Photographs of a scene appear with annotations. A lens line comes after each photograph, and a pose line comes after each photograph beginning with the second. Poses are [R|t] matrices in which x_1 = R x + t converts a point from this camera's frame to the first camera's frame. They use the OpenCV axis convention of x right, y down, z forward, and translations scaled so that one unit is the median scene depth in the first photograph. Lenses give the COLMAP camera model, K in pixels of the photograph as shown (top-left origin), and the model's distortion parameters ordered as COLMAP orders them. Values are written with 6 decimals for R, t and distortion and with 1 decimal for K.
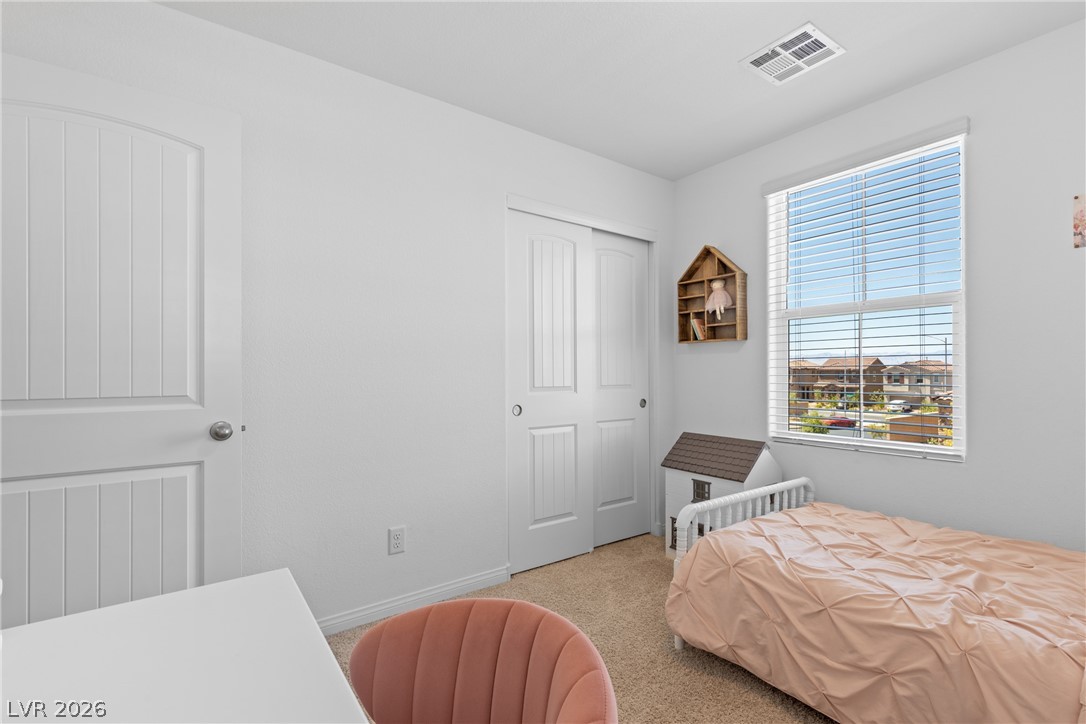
lens RADIAL K [[488.8, 0, 546.2], [0, 488.8, 364.7], [0, 0, 1]] dist [0.001668, -0.000045]
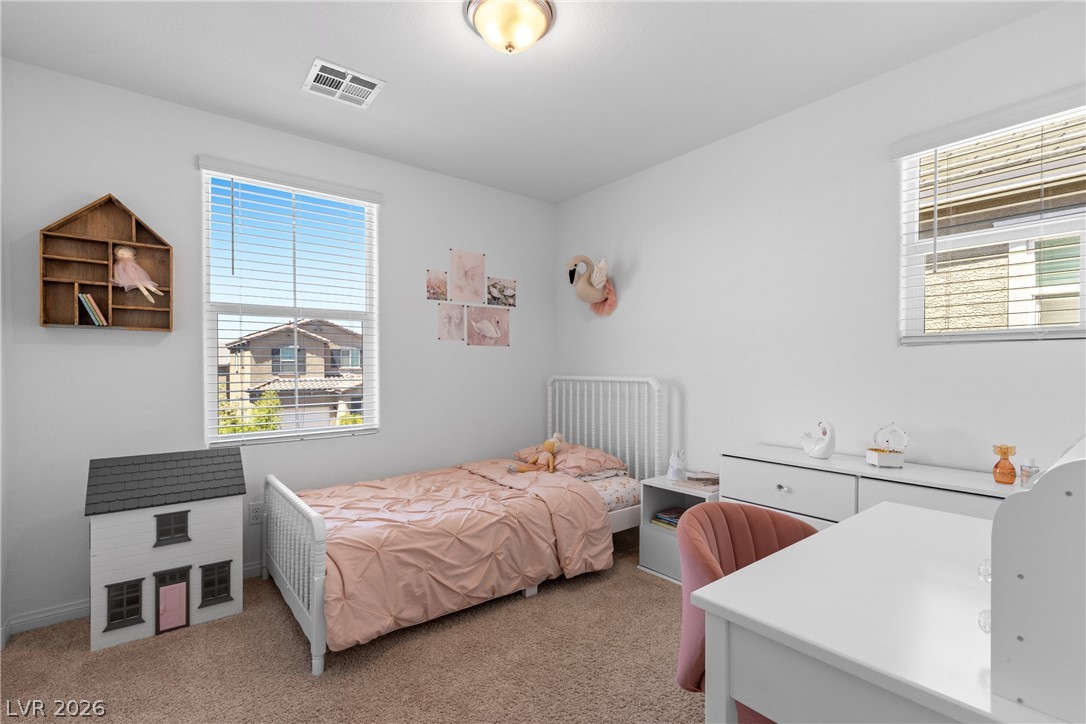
lens RADIAL K [[488.8, 0, 546.2], [0, 488.8, 364.7], [0, 0, 1]] dist [0.001668, -0.000045]
pose [[-0.040287, 0.011382, 0.999123, -0.651398], [-0.008859, 0.999892, -0.011748, 0.012800], [-0.999149, -0.009324, -0.040182, 0.612580]]
